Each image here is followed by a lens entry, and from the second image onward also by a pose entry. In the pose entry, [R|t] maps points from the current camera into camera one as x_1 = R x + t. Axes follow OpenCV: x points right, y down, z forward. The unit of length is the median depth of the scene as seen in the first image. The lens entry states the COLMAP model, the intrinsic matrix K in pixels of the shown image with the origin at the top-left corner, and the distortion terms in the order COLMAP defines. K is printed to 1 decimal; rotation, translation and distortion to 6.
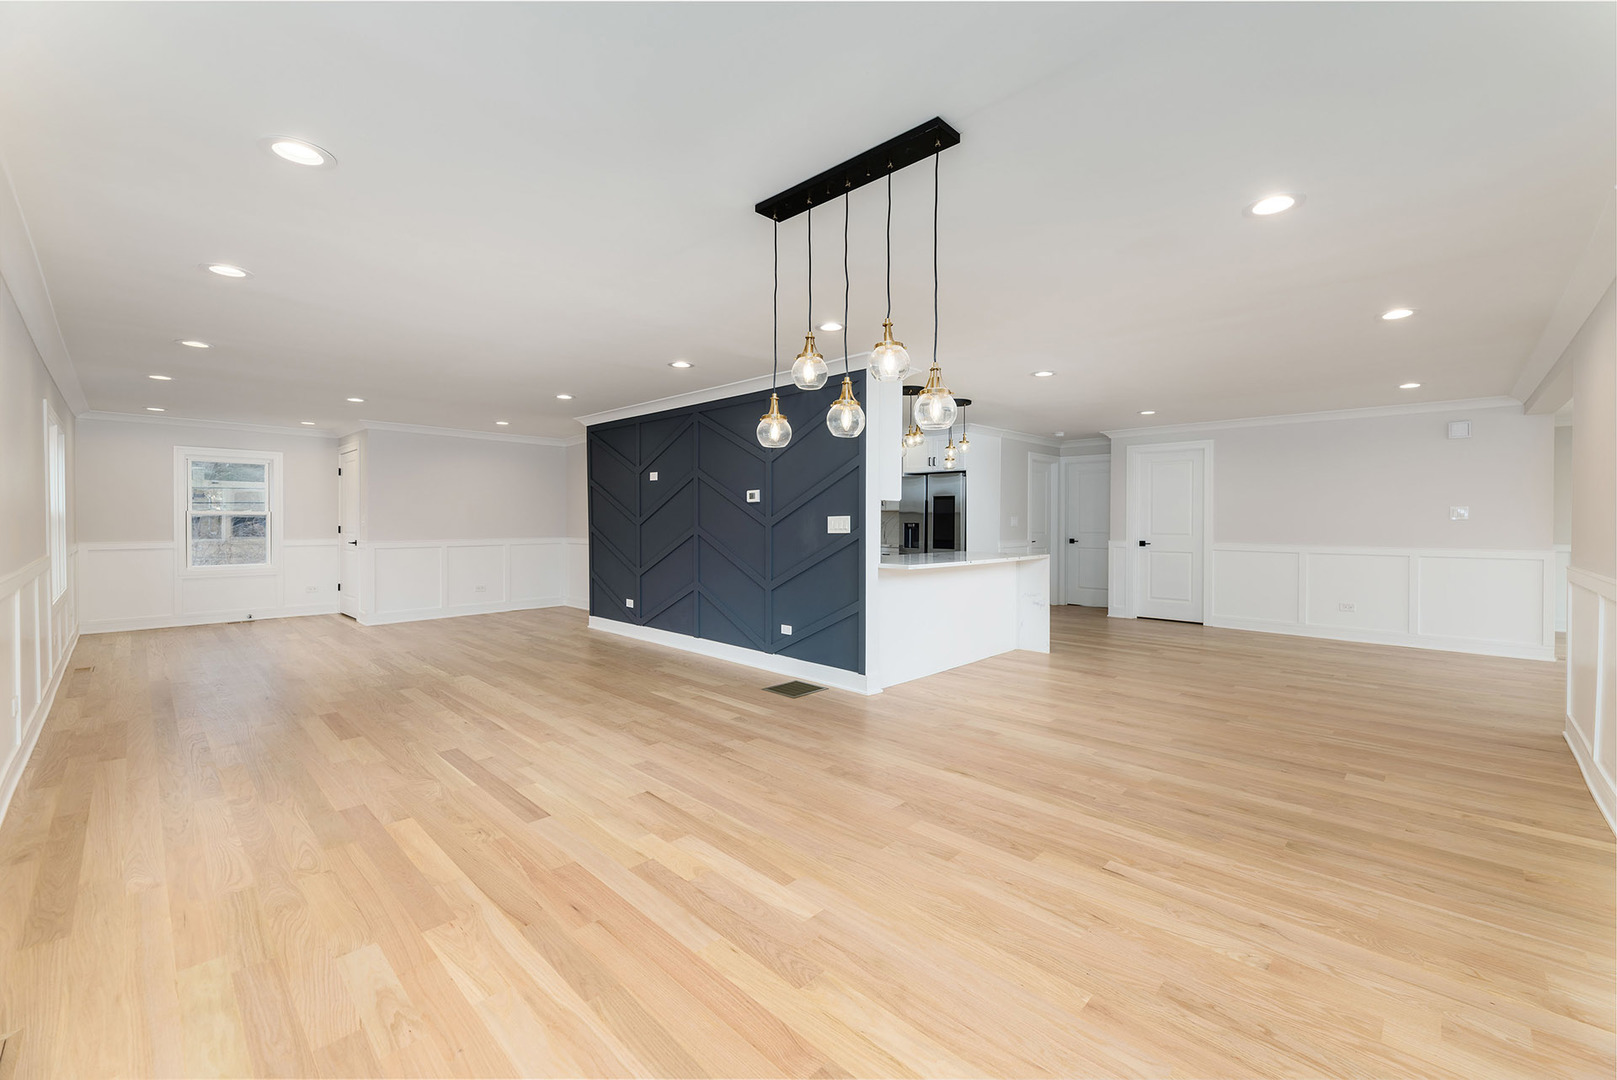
lens RADIAL K [[657.5, 0, 823.0], [0, 657.5, 529.7], [0, 0, 1]] dist [-0.001907, -0.000743]
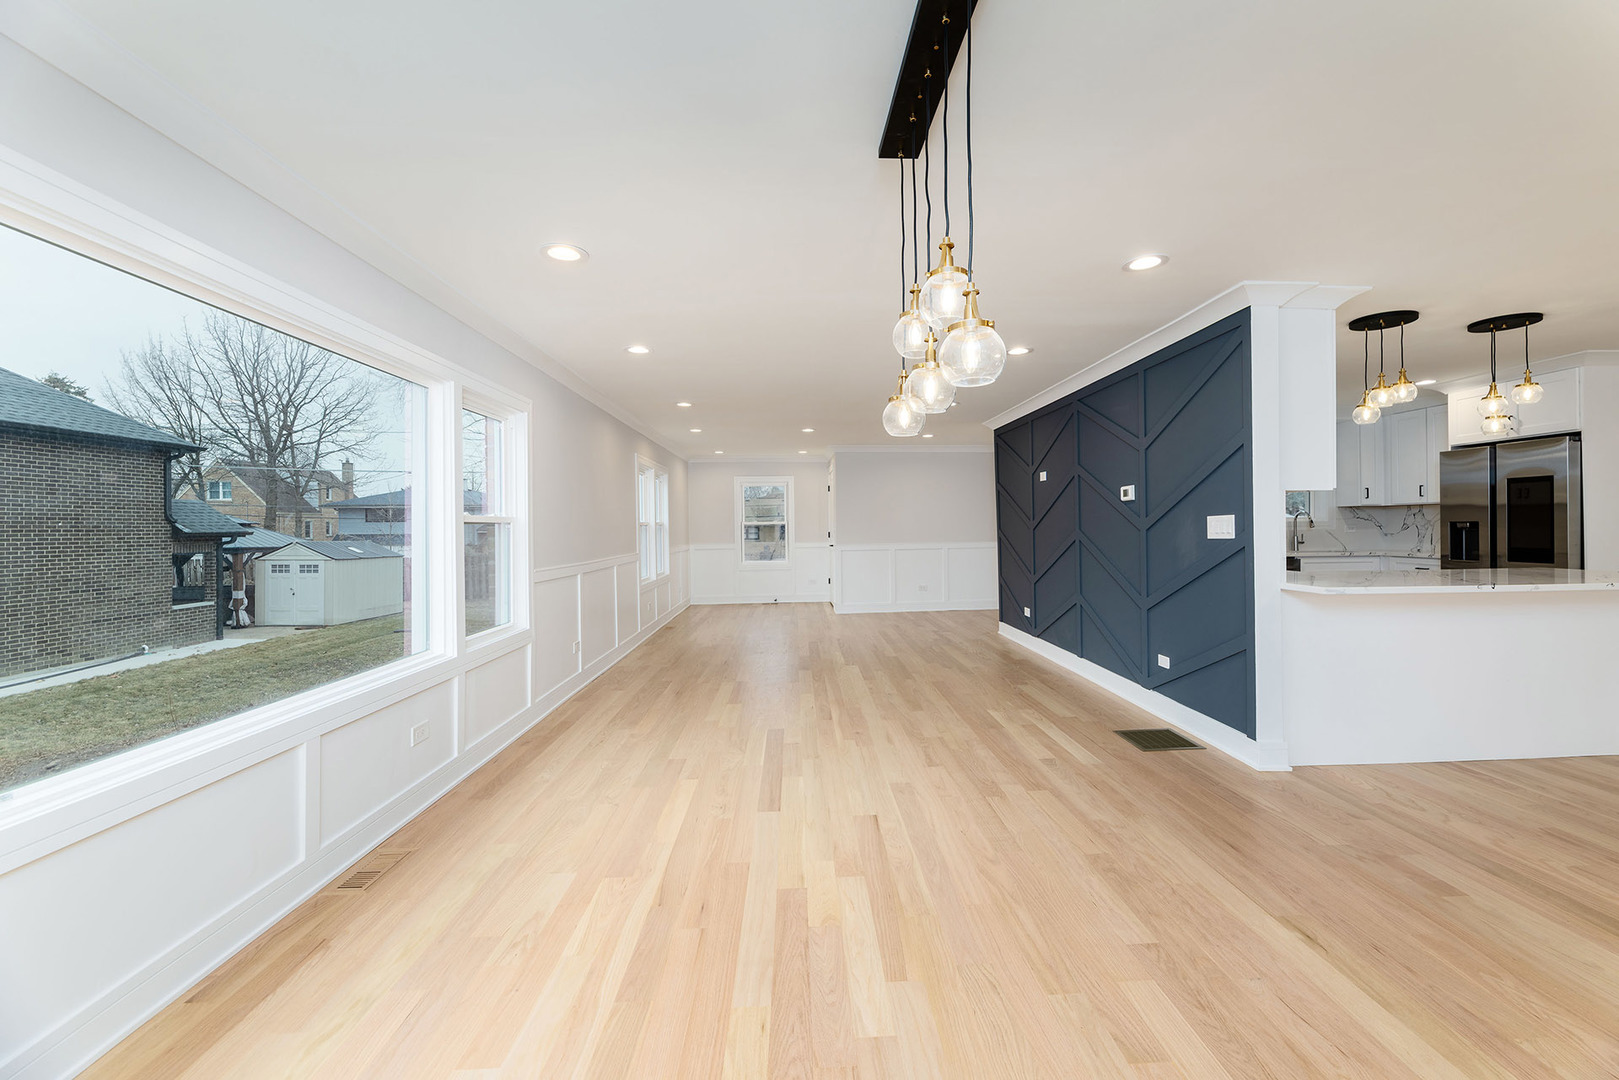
lens RADIAL K [[654.1, 0, 828.7], [0, 654.1, 523.9], [0, 0, 1]] dist [-0.001924, -0.000041]
pose [[0.726712, -0.015025, -0.686778, 0.236295], [0.005189, 0.999852, -0.016384, -0.001299], [0.686923, 0.008343, 0.726682, 0.195733]]
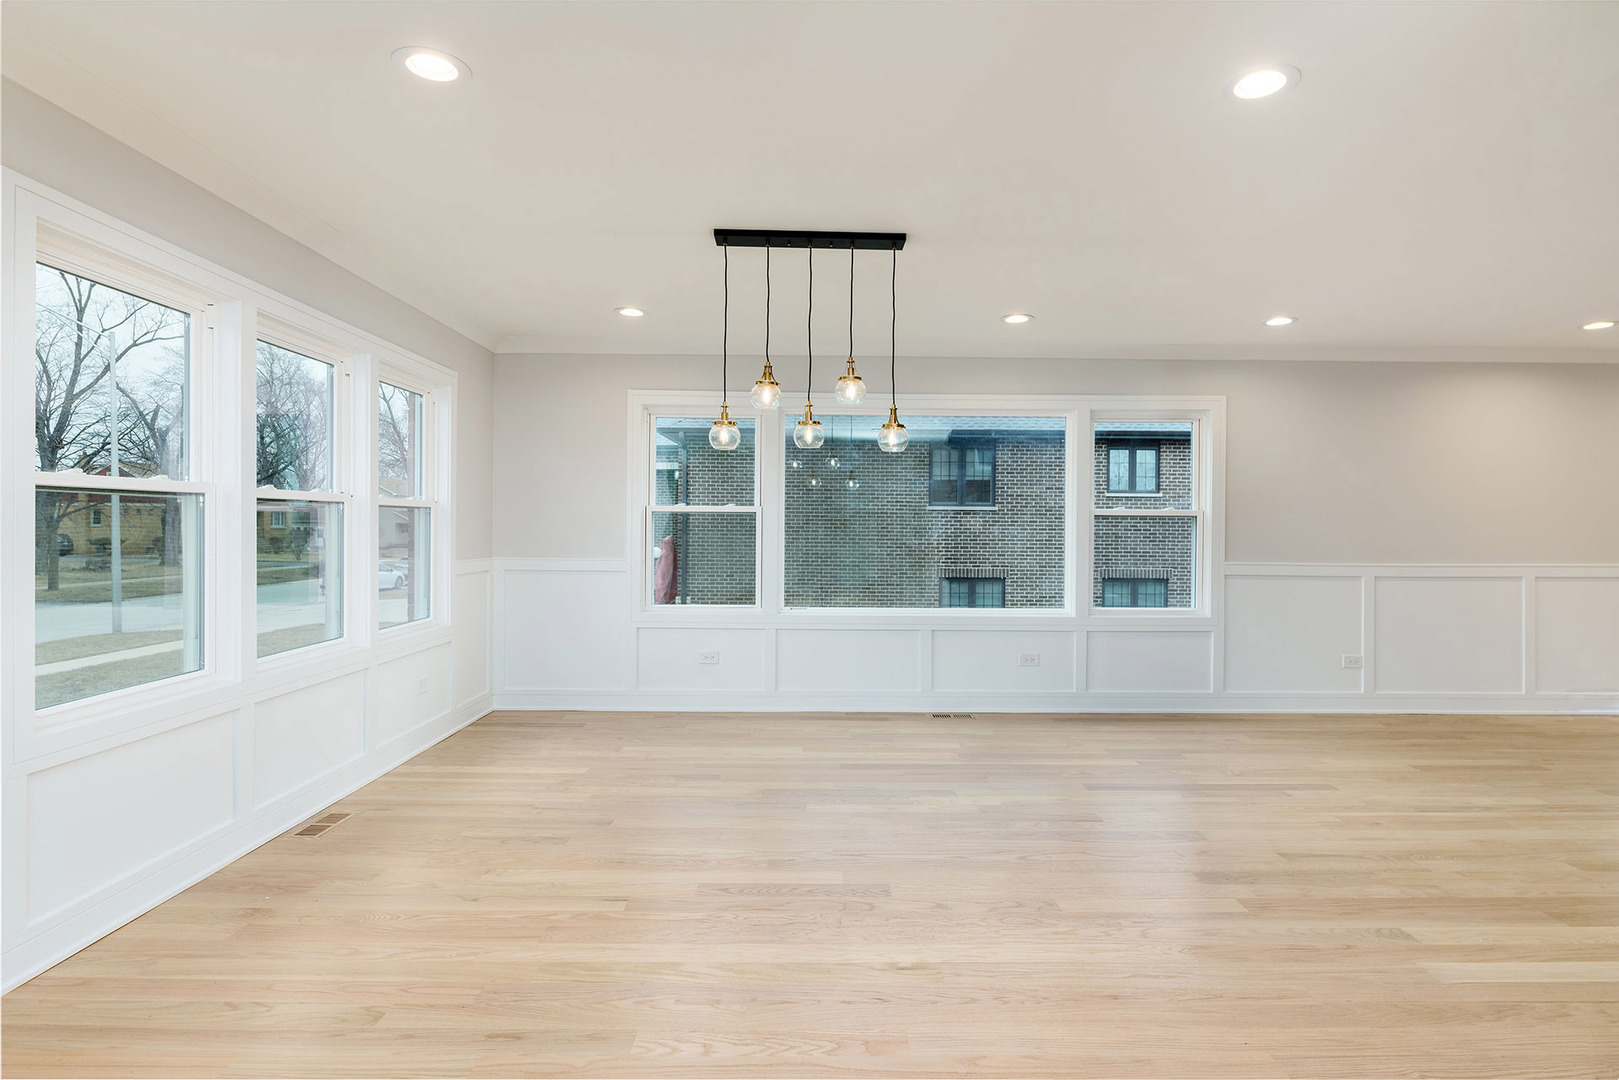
lens RADIAL K [[828.6, 0, 820.1], [0, 828.6, 536.4], [0, 0, 1]] dist [-0.002563, -0.000475]
pose [[-0.718883, 0.000679, -0.695130, 0.566040], [-0.017282, 0.999673, 0.018848, -0.002502], [0.694916, 0.025563, -0.718637, 1.097485]]
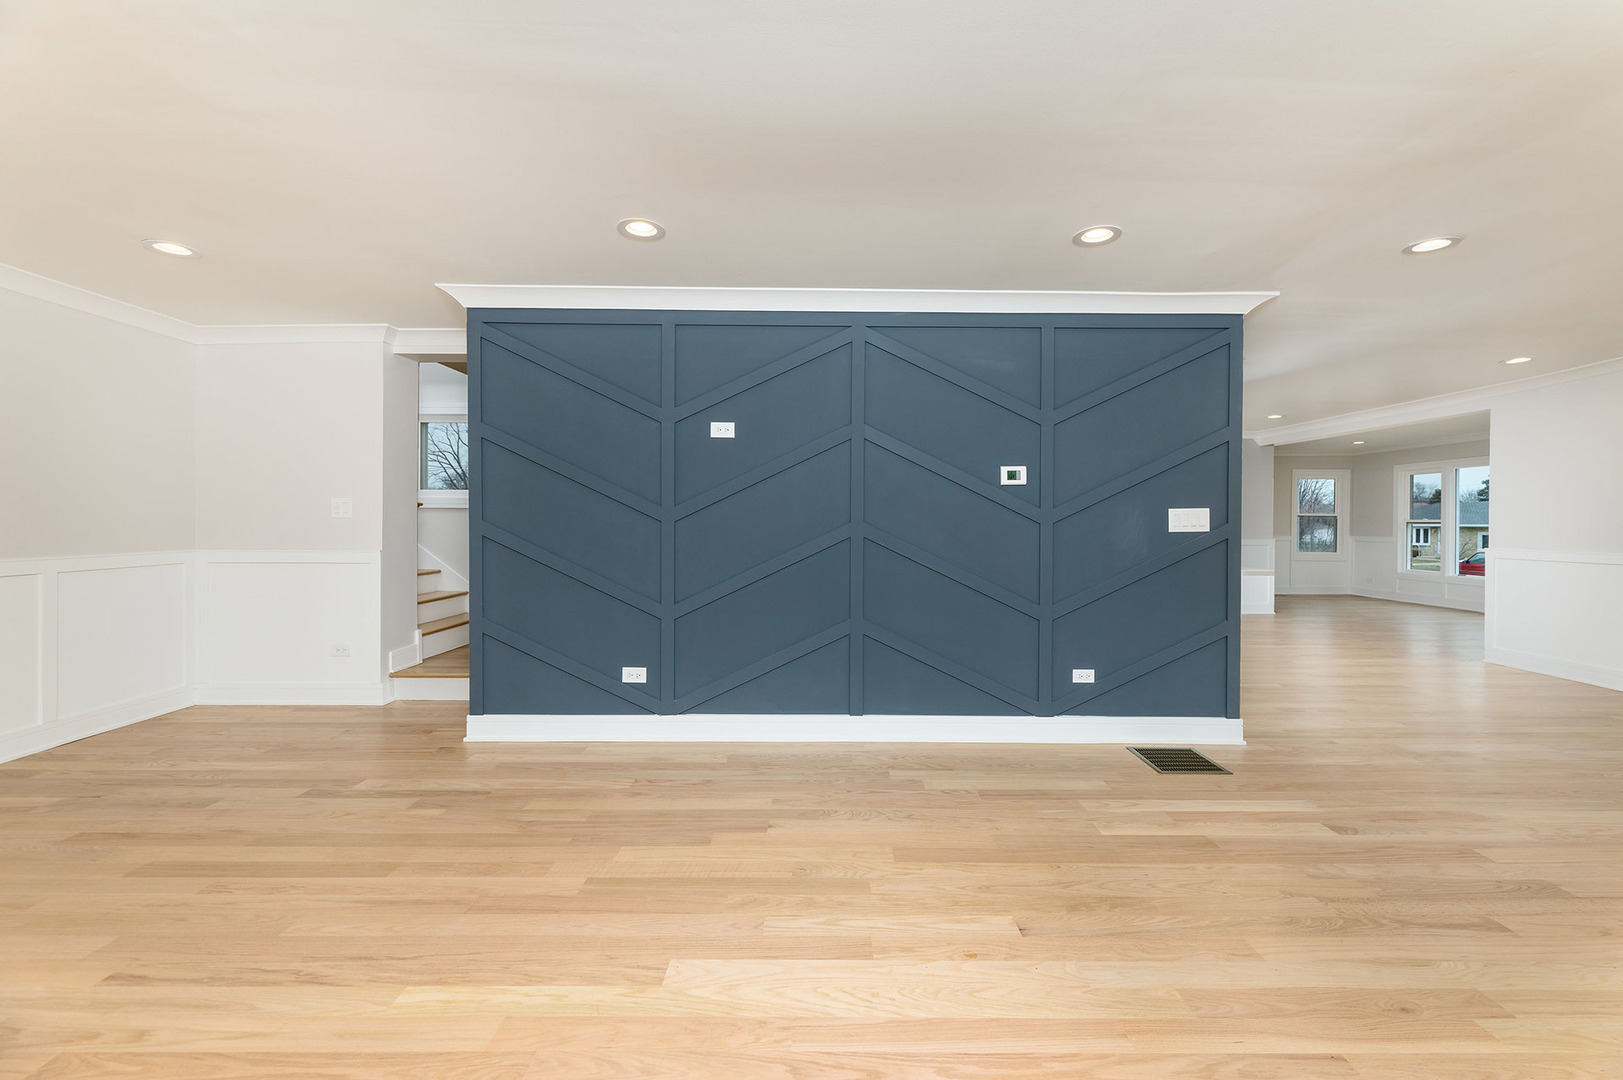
lens RADIAL K [[660.0, 0, 819.0], [0, 660.0, 536.1], [0, 0, 1]] dist [-0.001907, -0.000743]
pose [[0.719698, -0.012691, 0.694171, -0.886789], [0.006707, 0.999913, 0.011326, -0.000820], [-0.694254, -0.003495, 0.719721, 0.867803]]
